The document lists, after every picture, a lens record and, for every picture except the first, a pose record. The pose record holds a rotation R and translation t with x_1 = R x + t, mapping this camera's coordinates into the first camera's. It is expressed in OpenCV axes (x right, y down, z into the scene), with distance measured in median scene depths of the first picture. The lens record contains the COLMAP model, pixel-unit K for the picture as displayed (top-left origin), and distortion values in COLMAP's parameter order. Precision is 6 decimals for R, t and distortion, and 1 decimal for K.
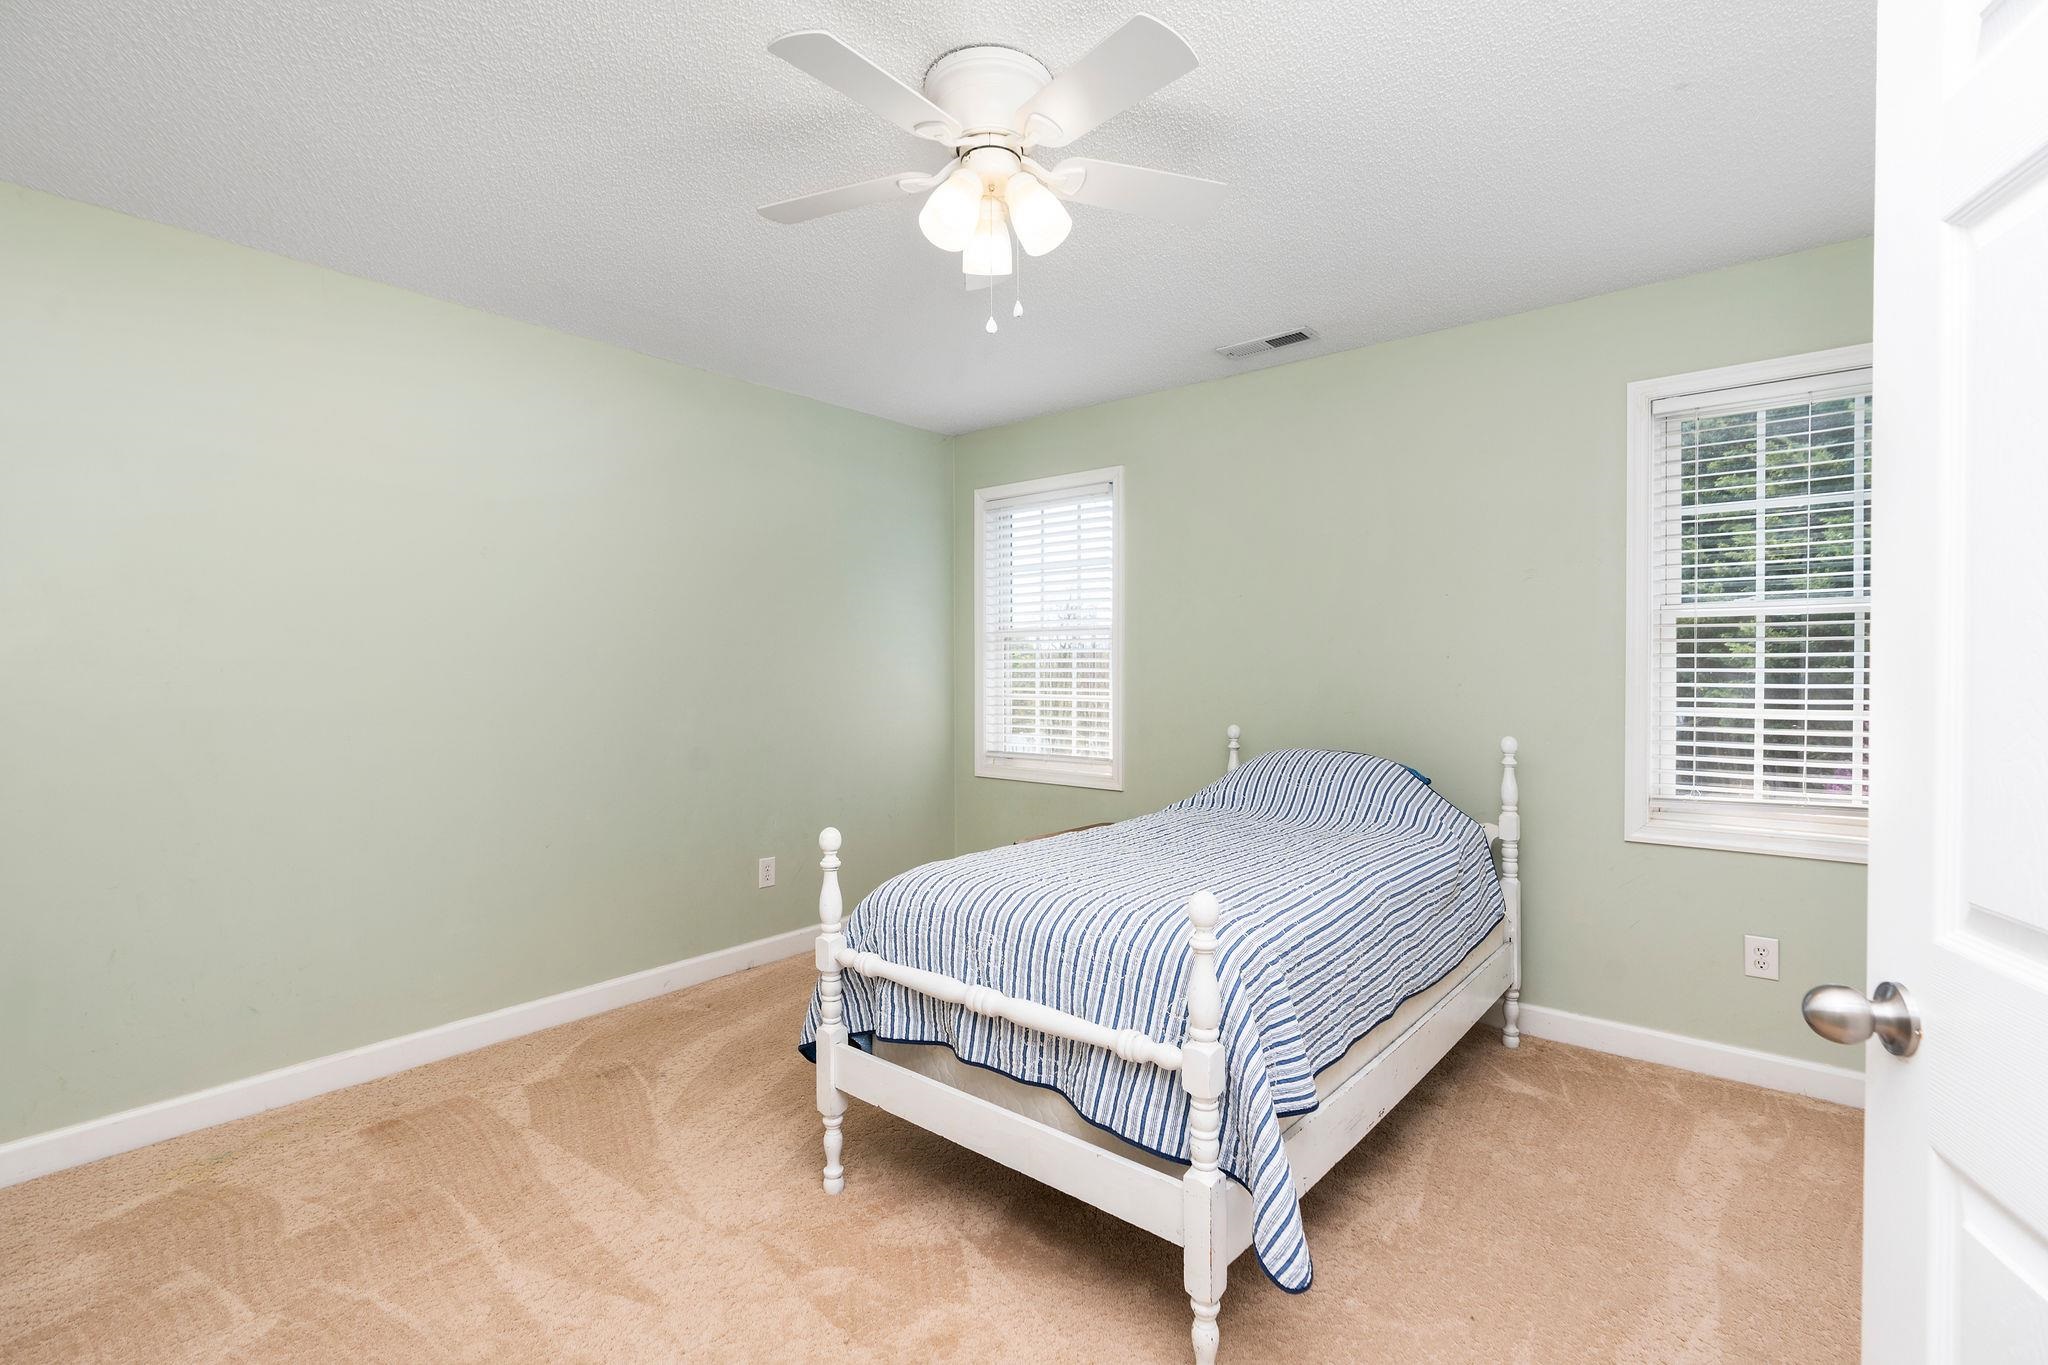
lens RADIAL K [[936.3, 0, 1034.7], [0, 936.3, 709.8], [0, 0, 1]] dist [-0.009951, 0.001574]
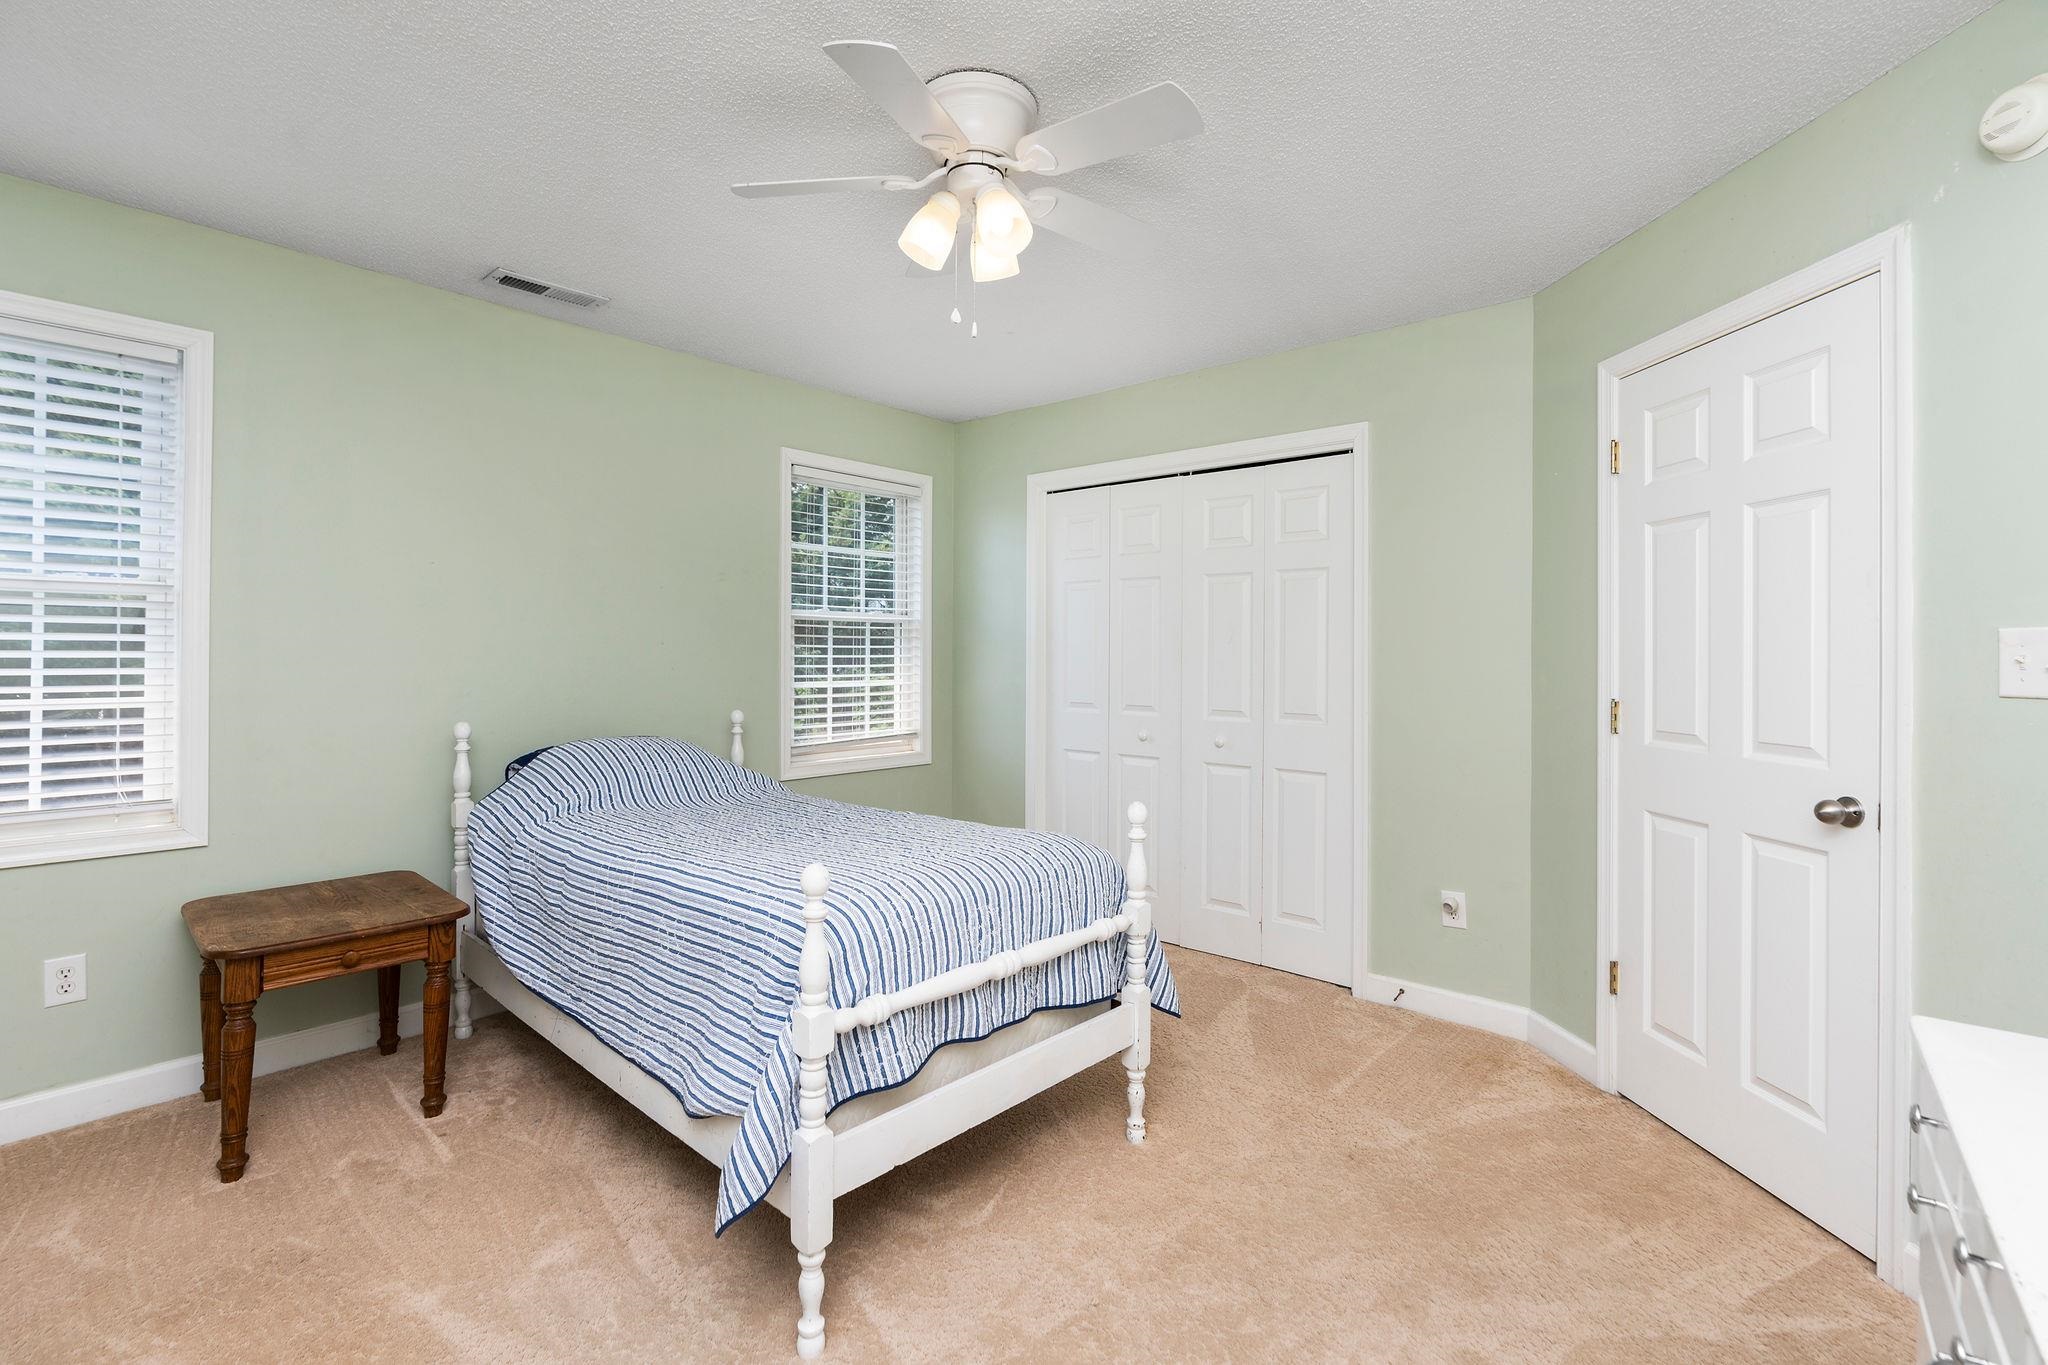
lens RADIAL K [[936.3, 0, 1013.1], [0, 936.3, 657.2], [0, 0, 1]] dist [-0.009951, 0.001574]
pose [[0.055271, -0.000362, 0.998471, -0.744413], [0.040524, 0.999177, -0.001881, -0.024991], [-0.997649, 0.040566, 0.055241, 0.608814]]
